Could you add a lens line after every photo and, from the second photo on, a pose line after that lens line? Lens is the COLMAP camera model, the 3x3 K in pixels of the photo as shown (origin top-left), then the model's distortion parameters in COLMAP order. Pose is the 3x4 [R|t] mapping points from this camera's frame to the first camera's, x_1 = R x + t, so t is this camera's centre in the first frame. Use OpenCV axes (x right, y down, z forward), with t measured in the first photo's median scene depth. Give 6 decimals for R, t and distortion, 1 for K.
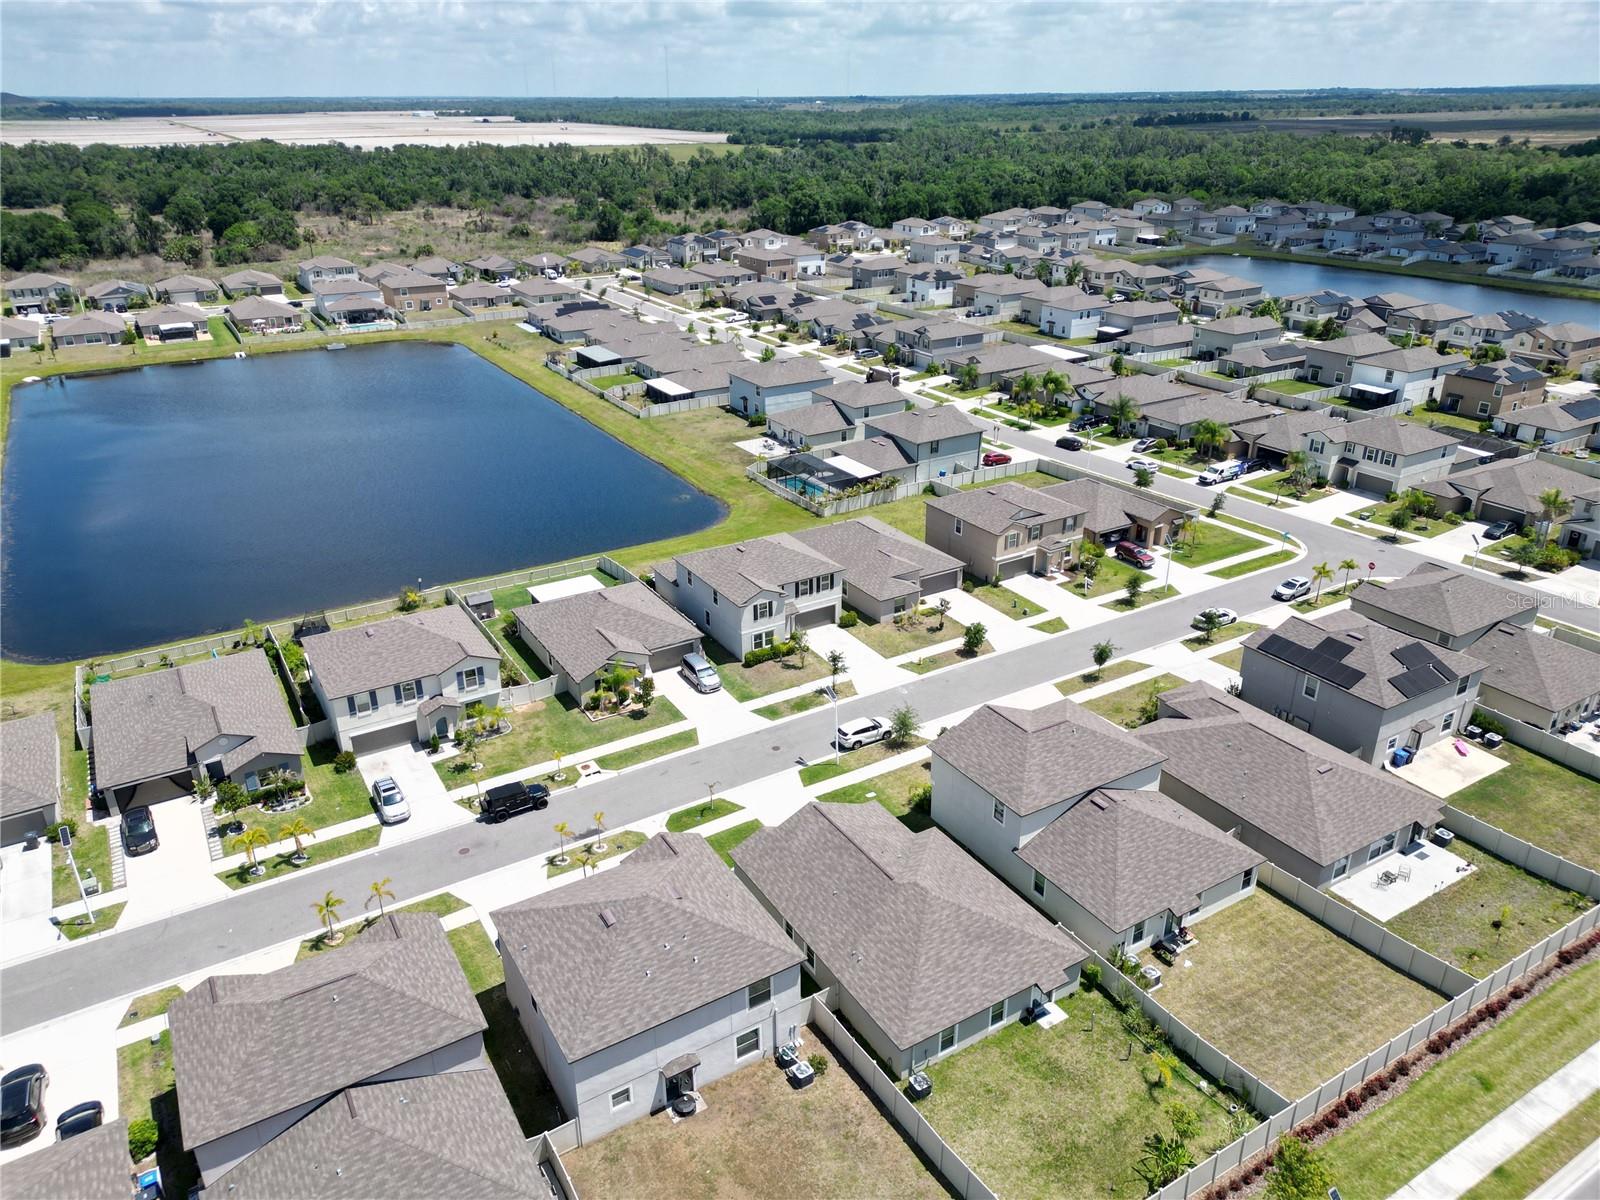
lens RADIAL K [[1113.7, 0, 806.6], [0, 1113.7, 616.9], [0, 0, 1]] dist [0.081302, -0.080324]
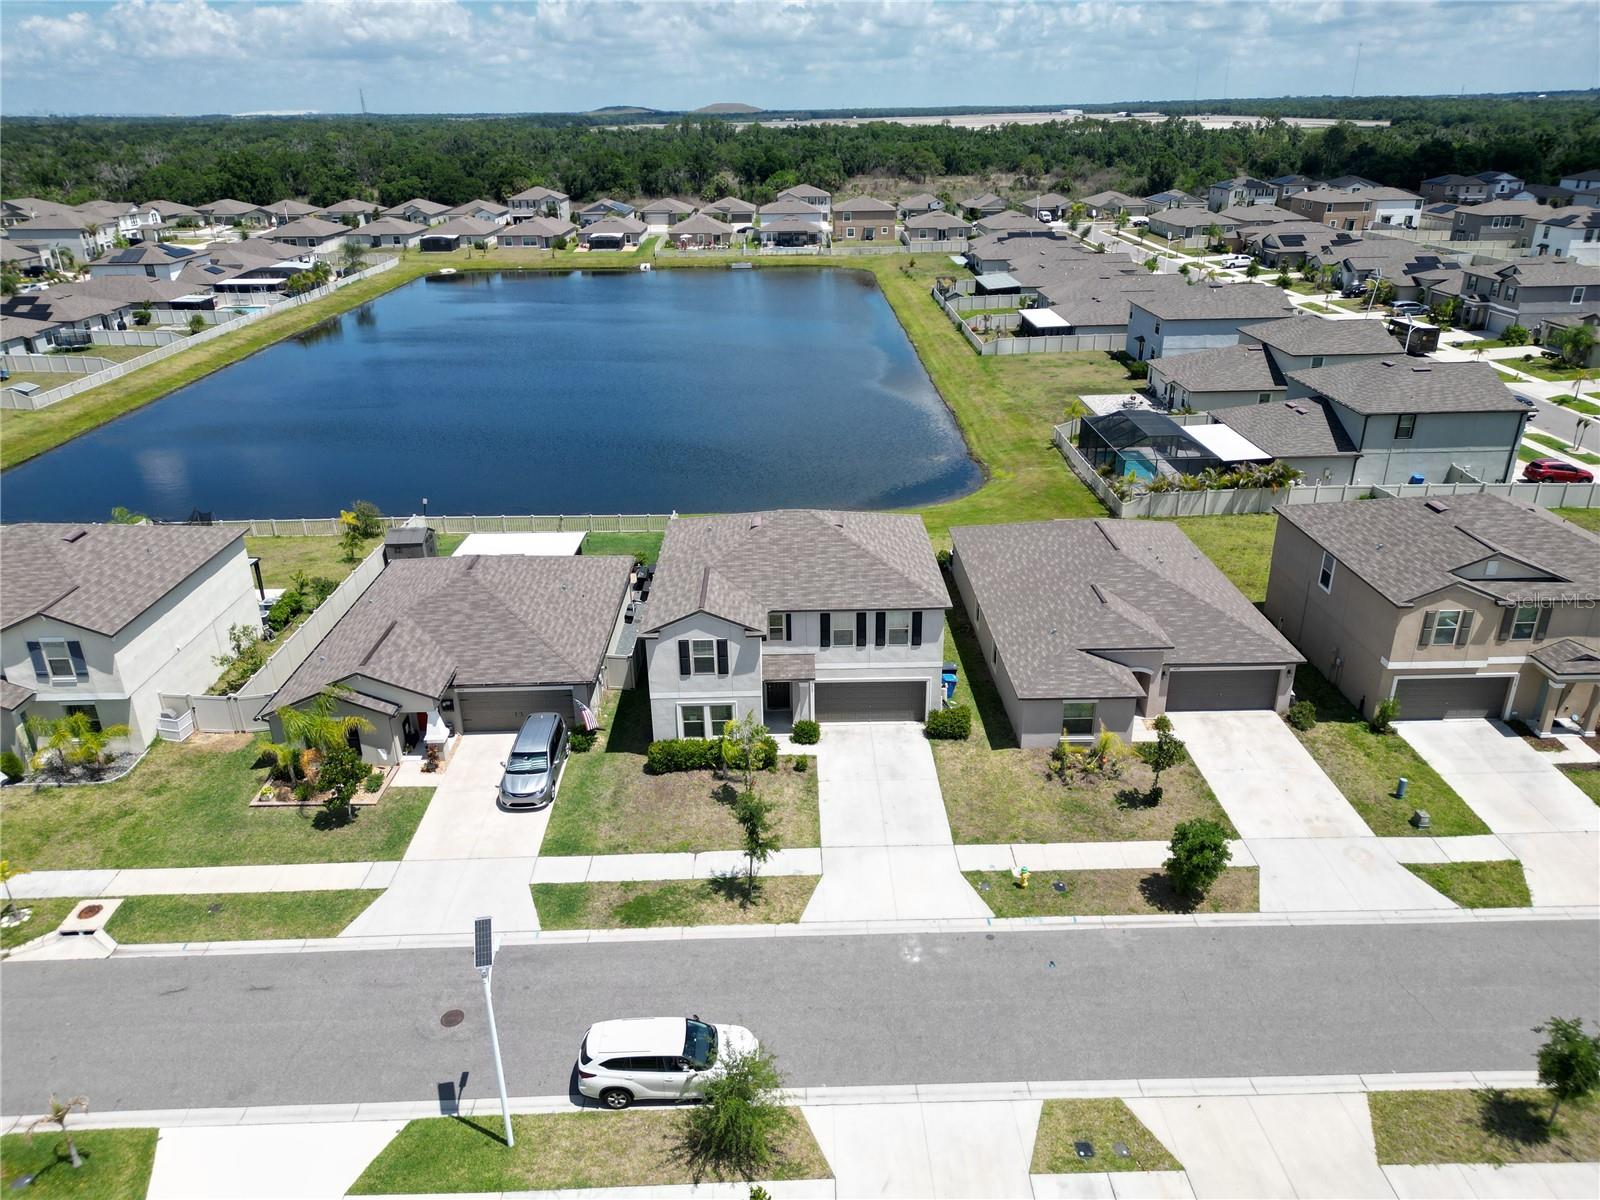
lens RADIAL K [[1113.7, 0, 806.6], [0, 1113.7, 616.9], [0, 0, 1]] dist [0.081302, -0.080324]
pose [[0.865213, 0.203439, -0.458278, 0.167602], [-0.206468, 0.977459, 0.044110, -0.042218], [0.456921, 0.056455, 0.887714, 0.530381]]
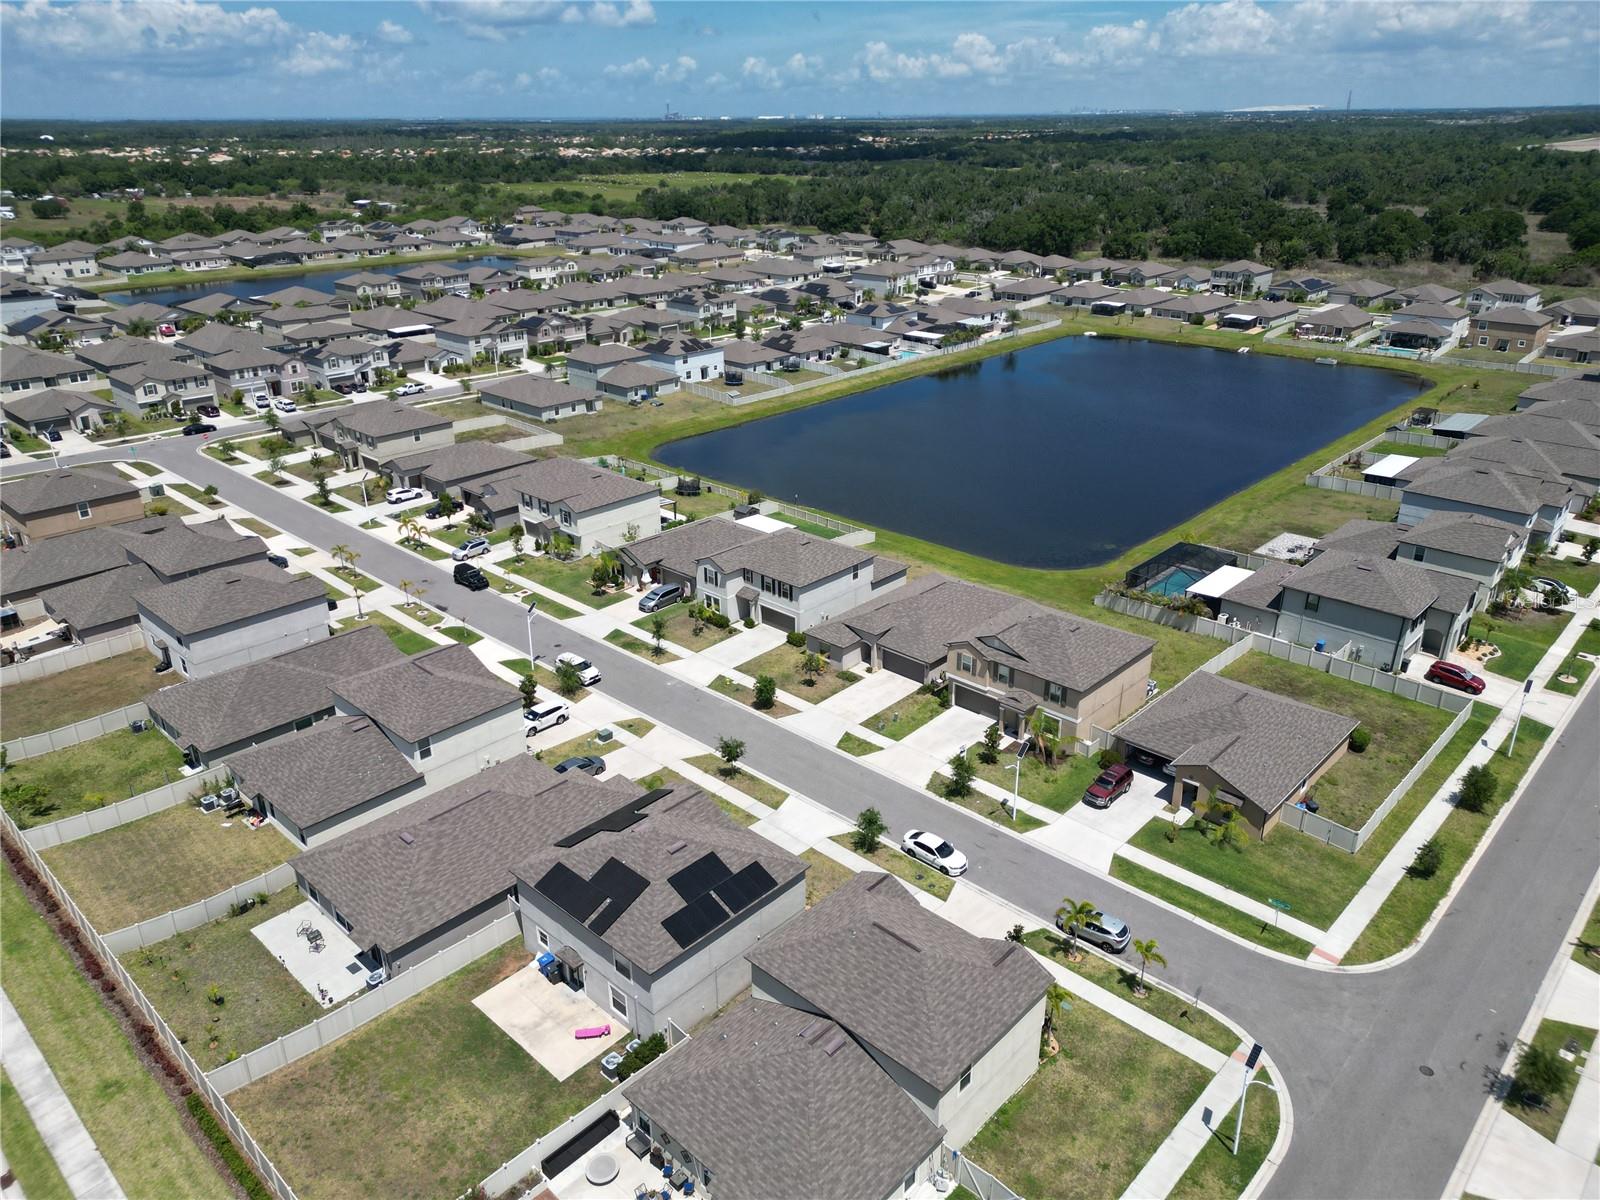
lens RADIAL K [[1113.7, 0, 806.6], [0, 1113.7, 616.9], [0, 0, 1]] dist [0.081302, -0.080324]
pose [[0.271150, 0.401515, -0.874793, 0.827382], [-0.404772, 0.872139, 0.274833, -0.267041], [0.873291, 0.279571, 0.399003, 0.553966]]
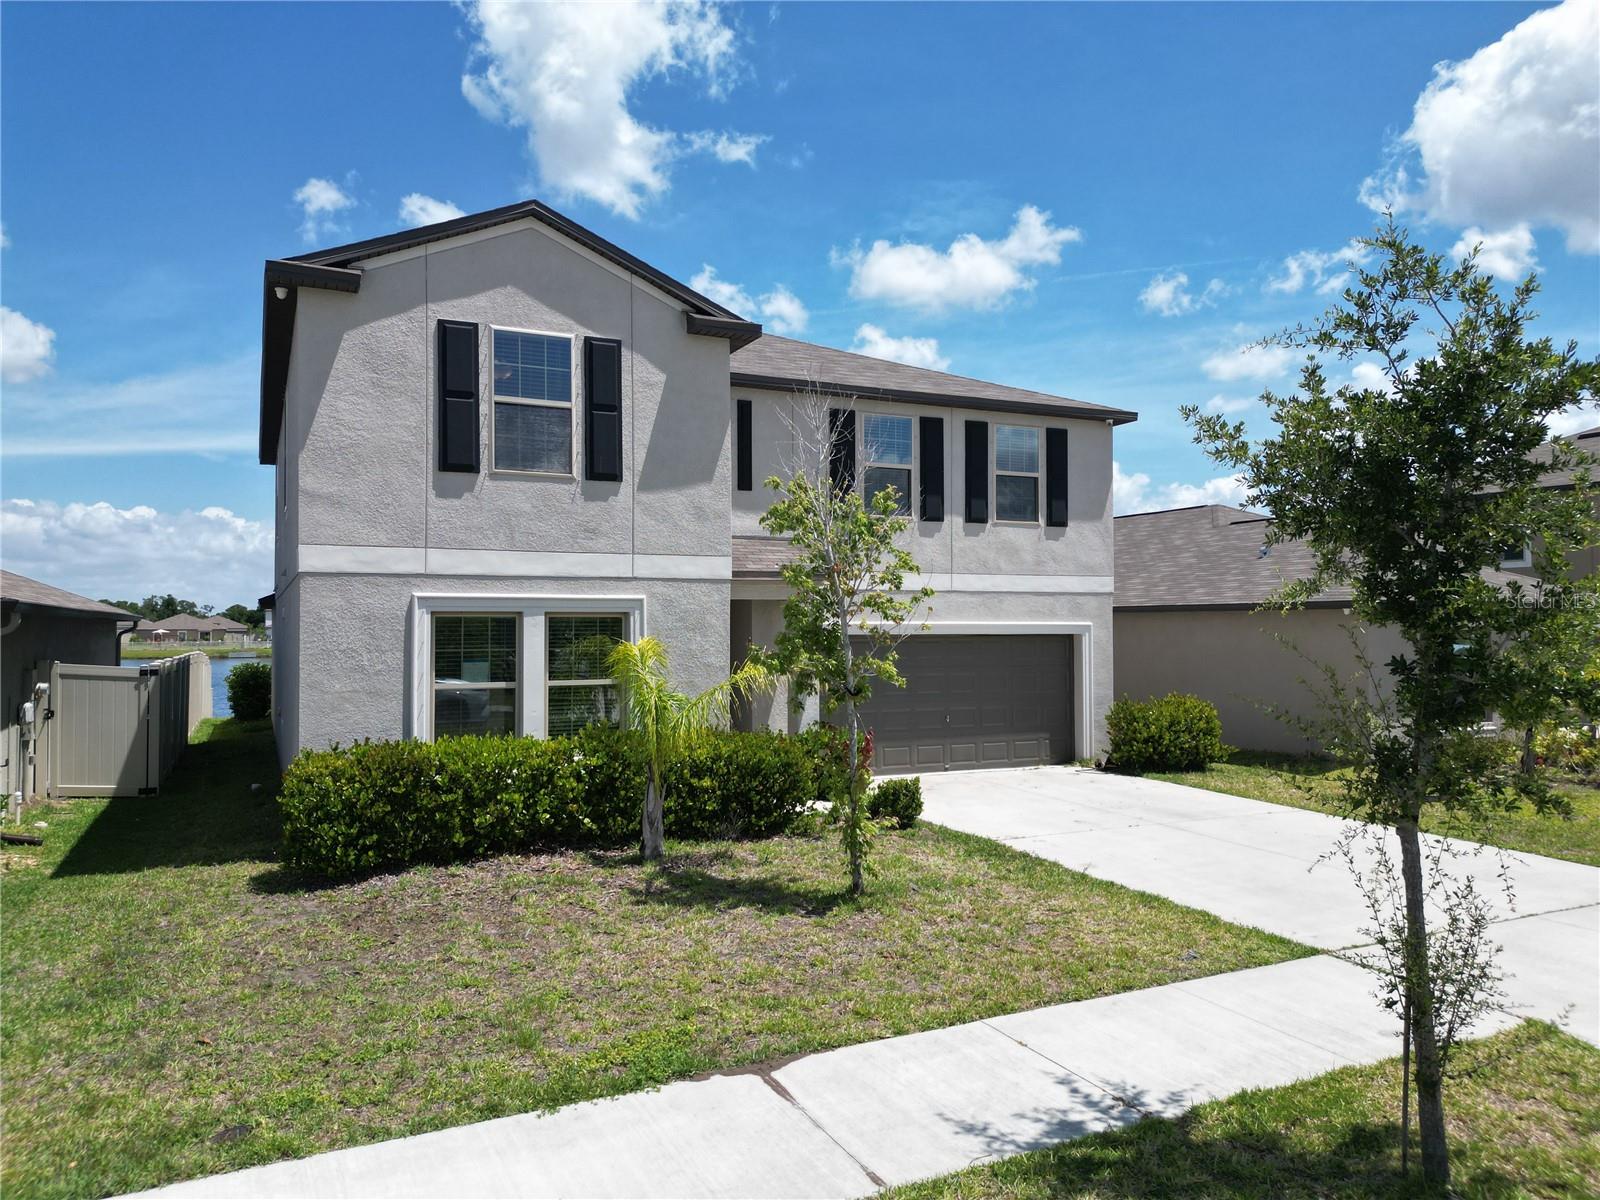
lens RADIAL K [[1113.7, 0, 806.6], [0, 1113.7, 616.9], [0, 0, 1]] dist [0.081302, -0.080324]
pose [[0.995705, 0.003758, -0.092509, 0.000870], [-0.043402, 0.901534, -0.430525, 0.054872], [0.081782, 0.432691, 0.897825, 0.770353]]
